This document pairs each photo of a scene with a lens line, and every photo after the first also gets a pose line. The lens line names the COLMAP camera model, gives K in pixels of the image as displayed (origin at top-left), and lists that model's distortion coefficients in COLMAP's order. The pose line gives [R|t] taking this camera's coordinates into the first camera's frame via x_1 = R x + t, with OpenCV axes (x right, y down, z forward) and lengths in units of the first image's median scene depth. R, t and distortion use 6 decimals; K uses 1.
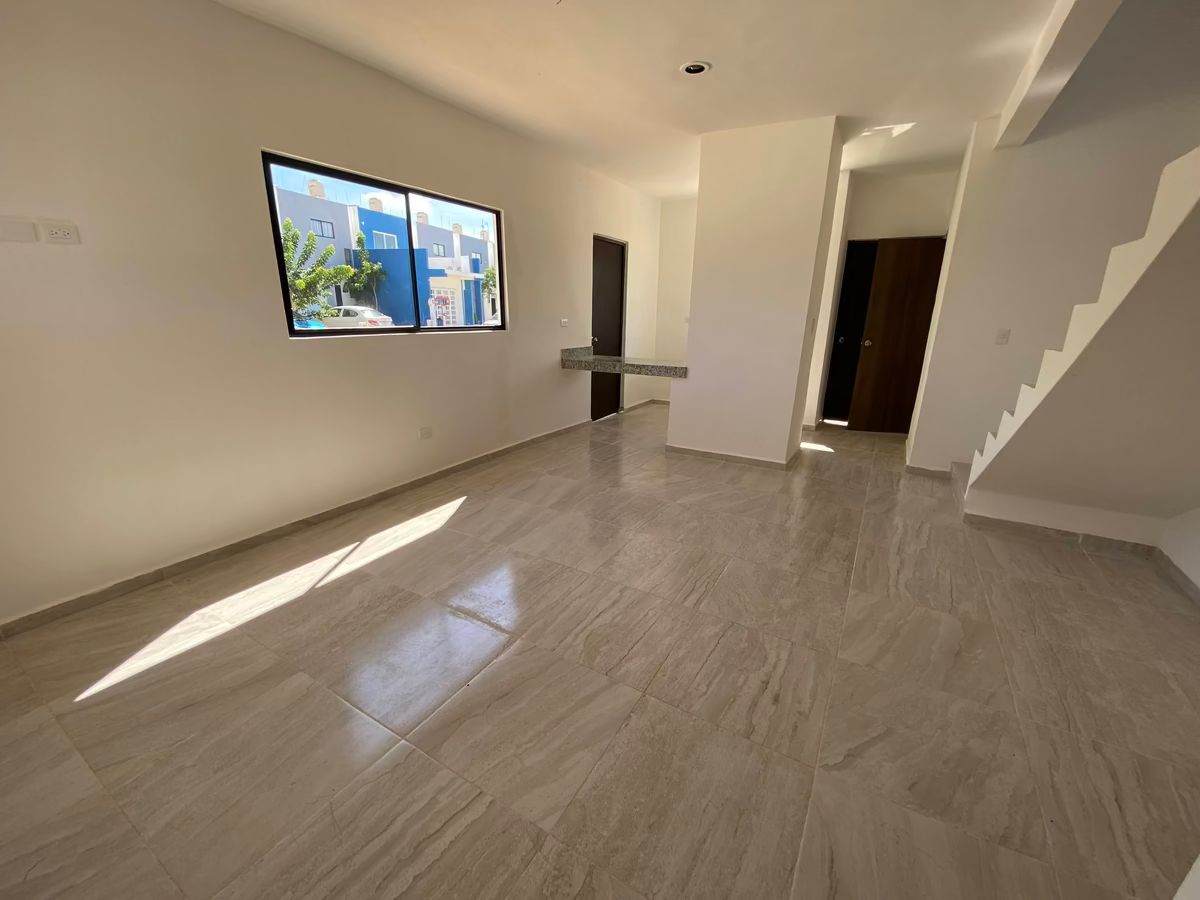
lens RADIAL K [[491.4, 0, 590.5], [0, 491.4, 447.8], [0, 0, 1]] dist [-0.000271, -0.009942]
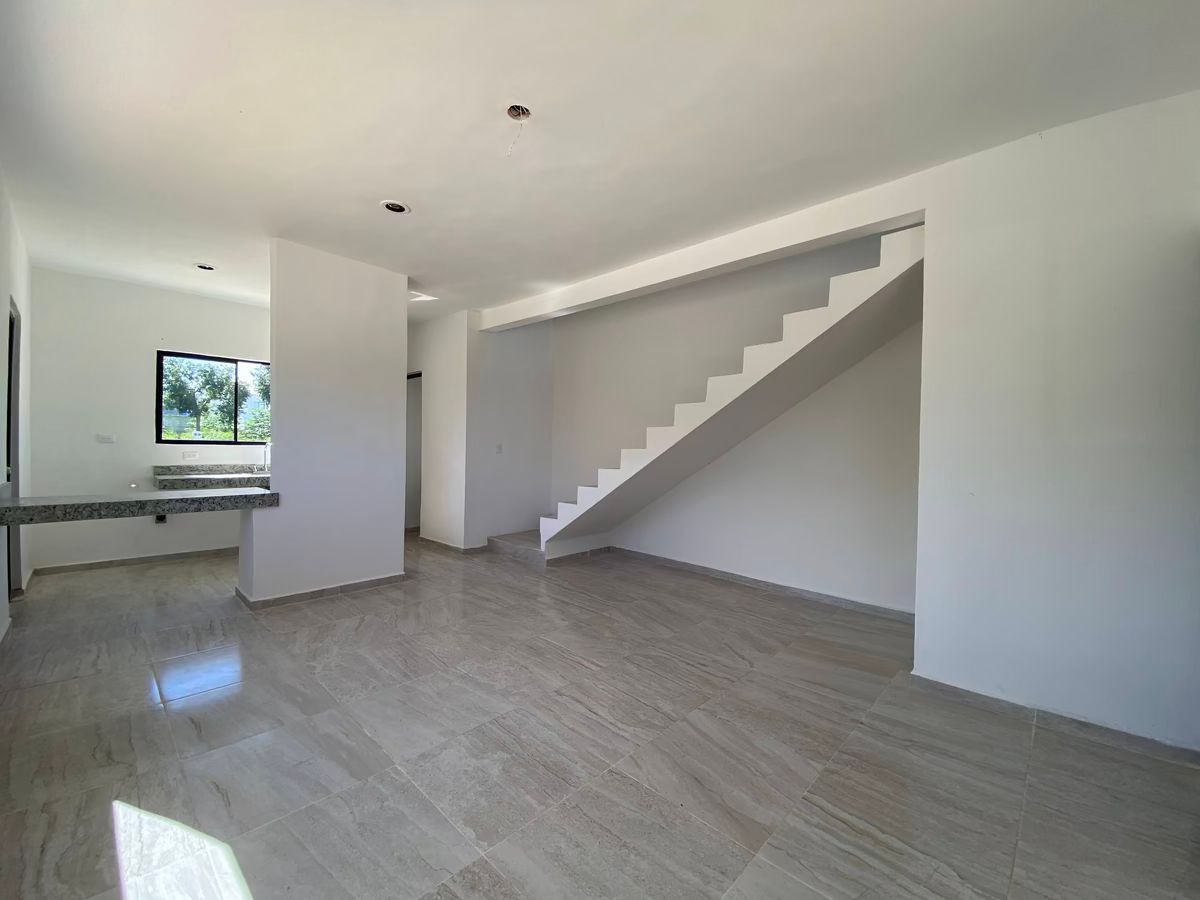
lens RADIAL K [[491.4, 0, 590.5], [0, 491.4, 447.8], [0, 0, 1]] dist [-0.000271, -0.009942]
pose [[0.236052, -0.029933, 0.971279, -1.007102], [0.262498, 0.964331, -0.034077, -0.167296], [-0.935614, 0.263003, 0.235489, 0.643865]]
